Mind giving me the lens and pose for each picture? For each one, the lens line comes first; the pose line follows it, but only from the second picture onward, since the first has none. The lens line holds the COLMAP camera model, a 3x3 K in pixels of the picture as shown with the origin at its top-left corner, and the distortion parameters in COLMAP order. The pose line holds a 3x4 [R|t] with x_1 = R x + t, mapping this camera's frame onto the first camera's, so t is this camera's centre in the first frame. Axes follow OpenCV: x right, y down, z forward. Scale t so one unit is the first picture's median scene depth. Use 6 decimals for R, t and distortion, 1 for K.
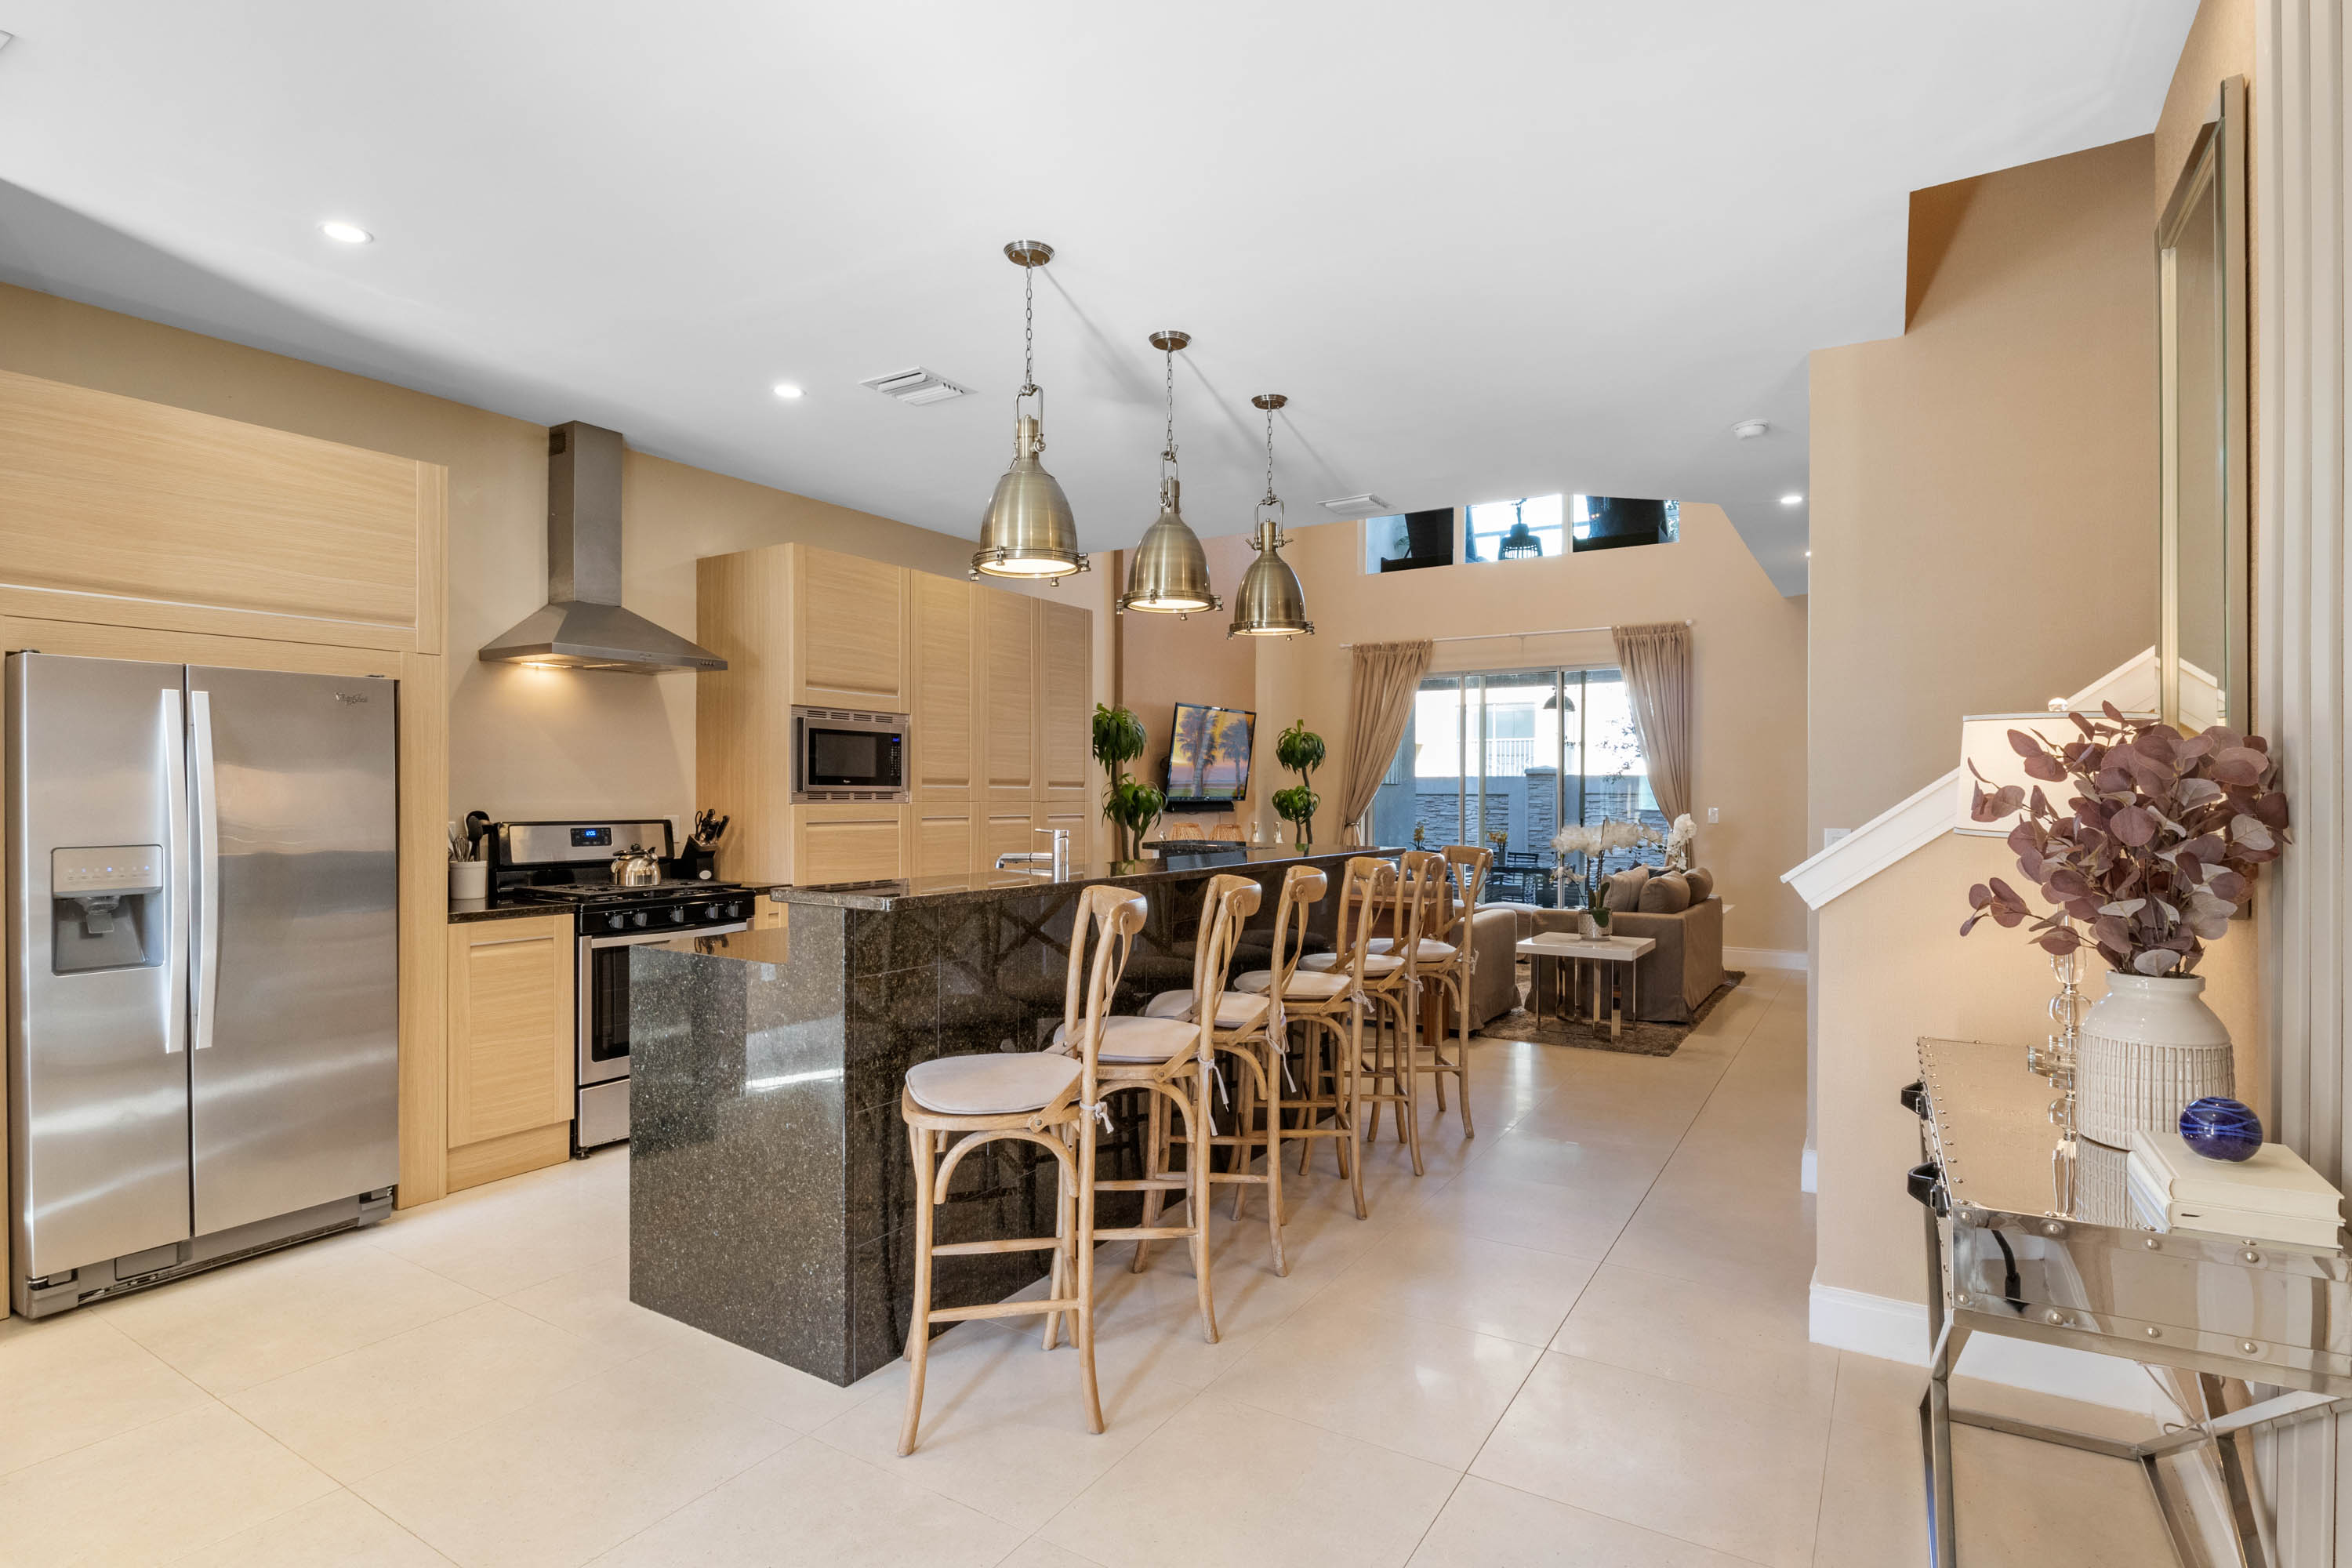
lens RADIAL K [[1206.4, 0, 1198.3], [0, 1206.4, 794.7], [0, 0, 1]] dist [-0.007230, -0.001124]
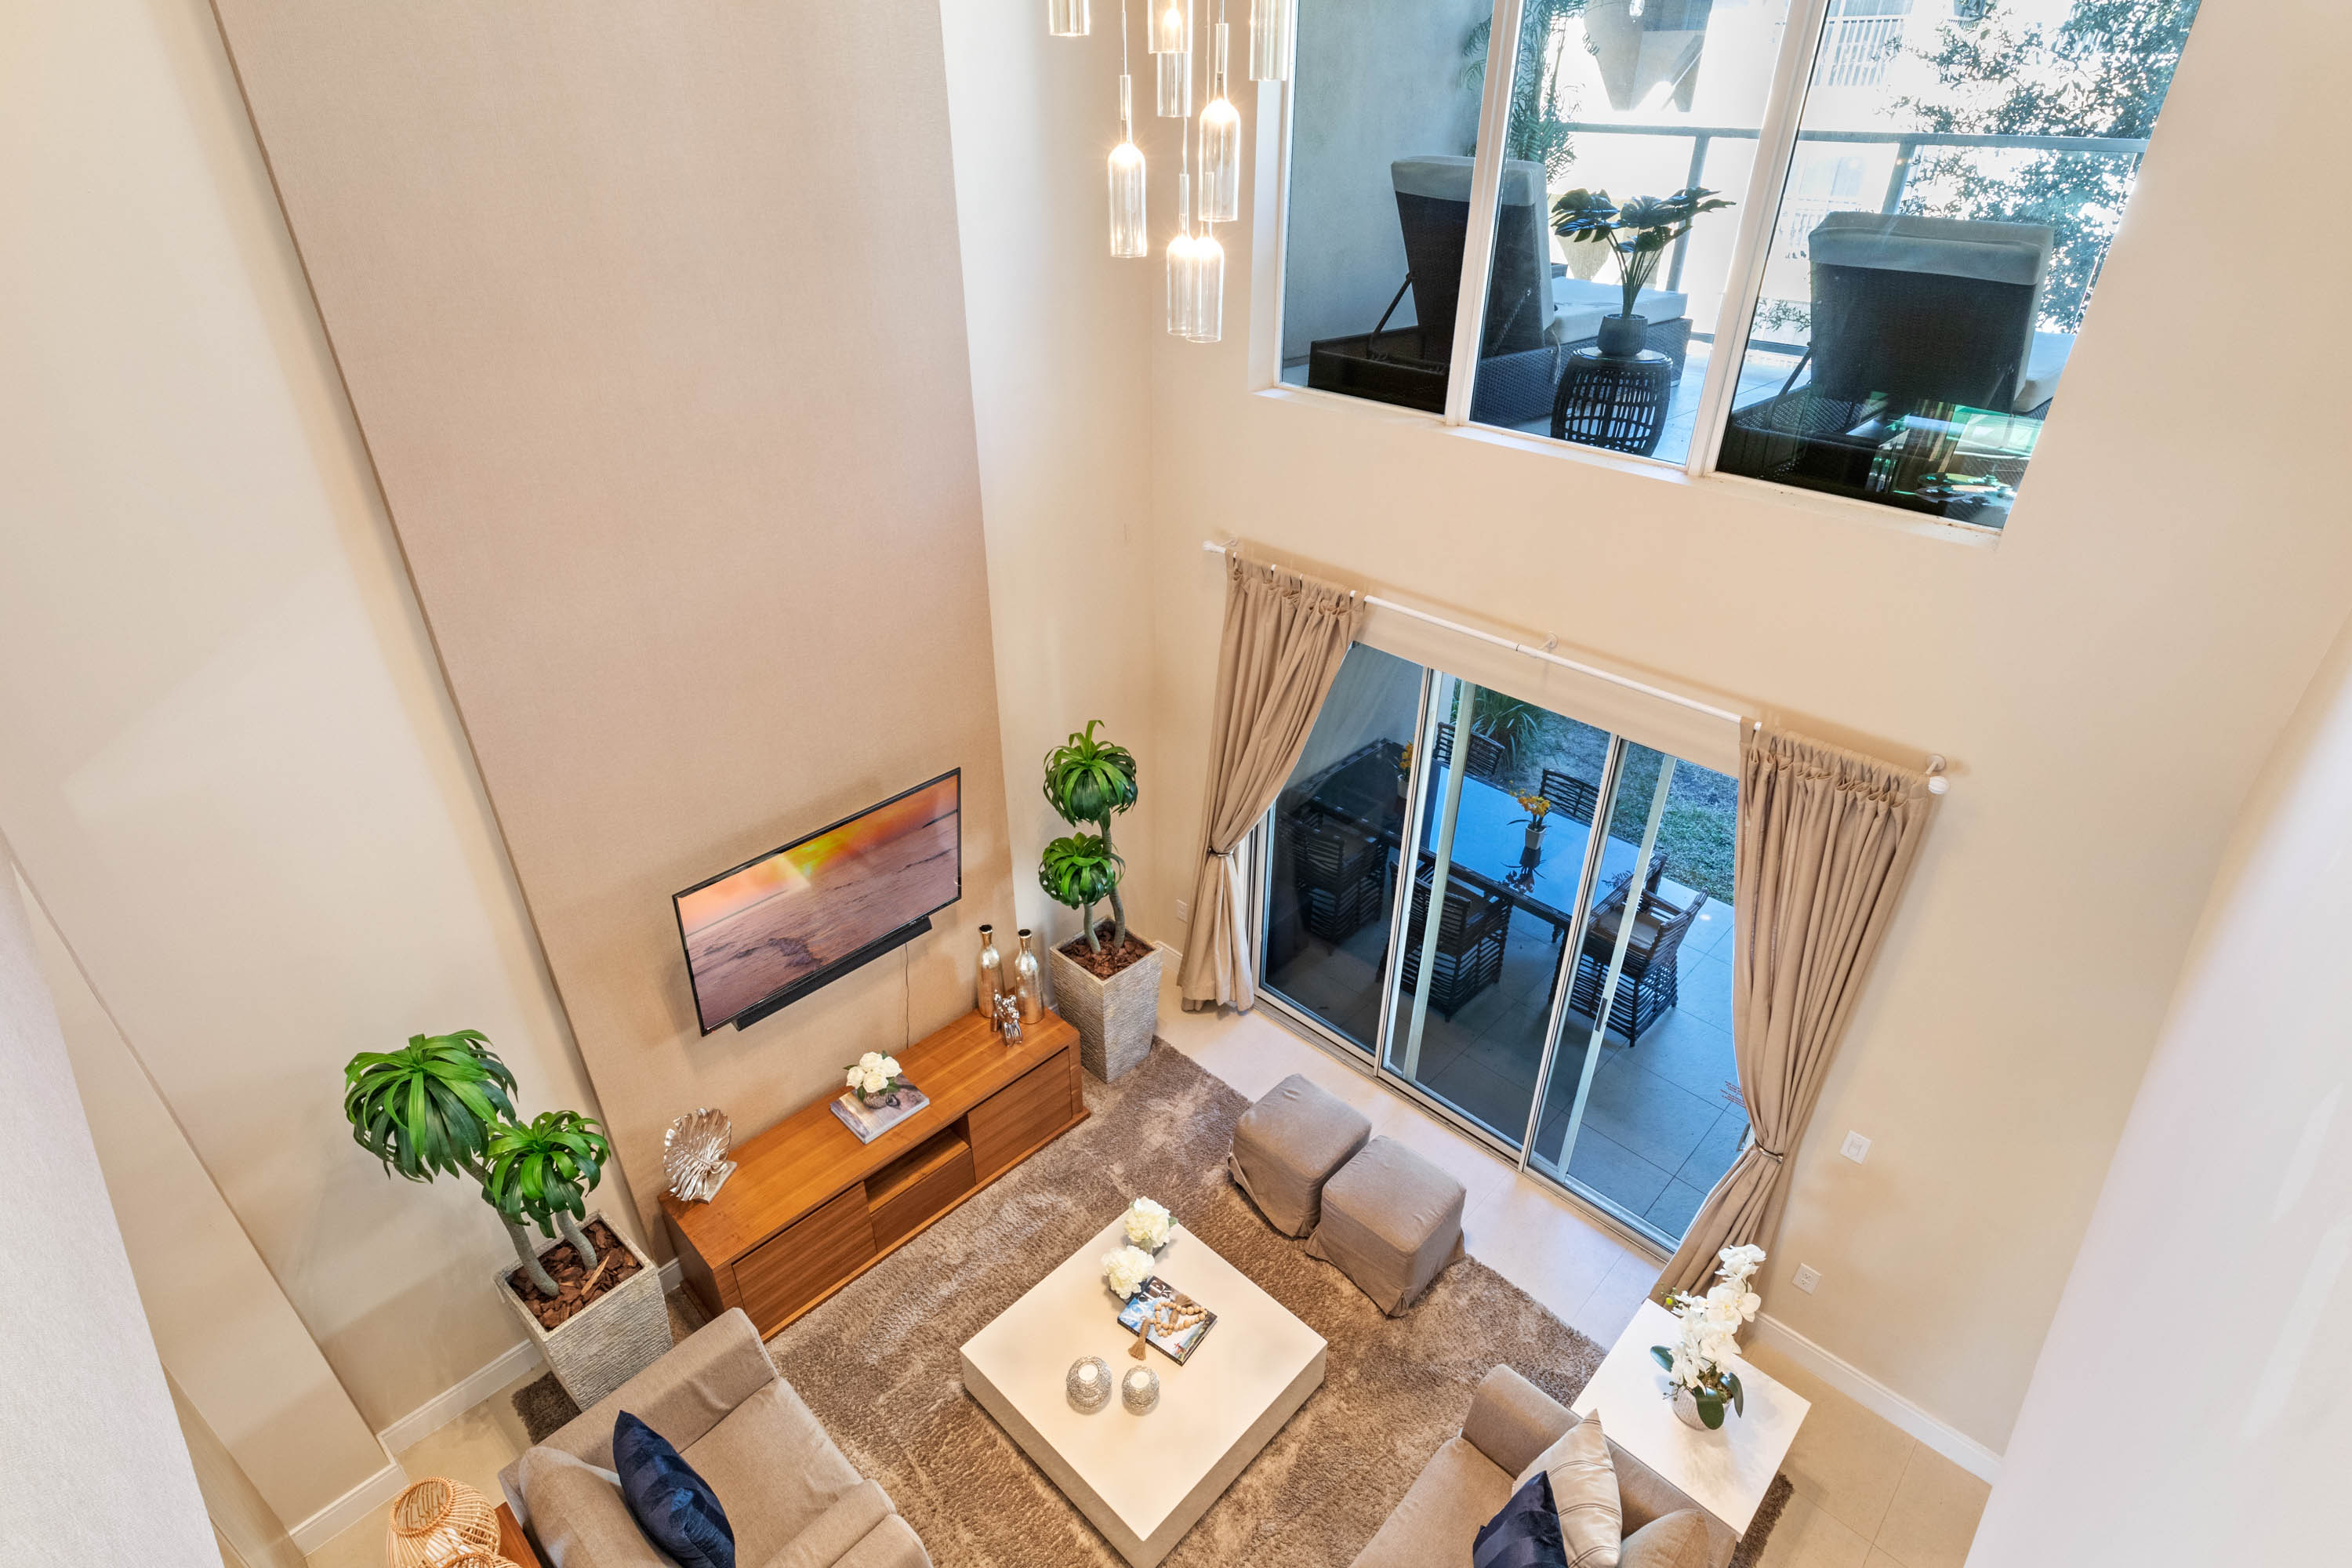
lens RADIAL K [[1206.4, 0, 1182.9], [0, 1206.4, 761.6], [0, 0, 1]] dist [-0.007230, -0.001124]
pose [[0.974857, 0.114365, -0.191247, 0.440248], [-0.002036, 0.862784, 0.505568, -0.608489], [0.222824, -0.492467, 0.841324, 1.127967]]
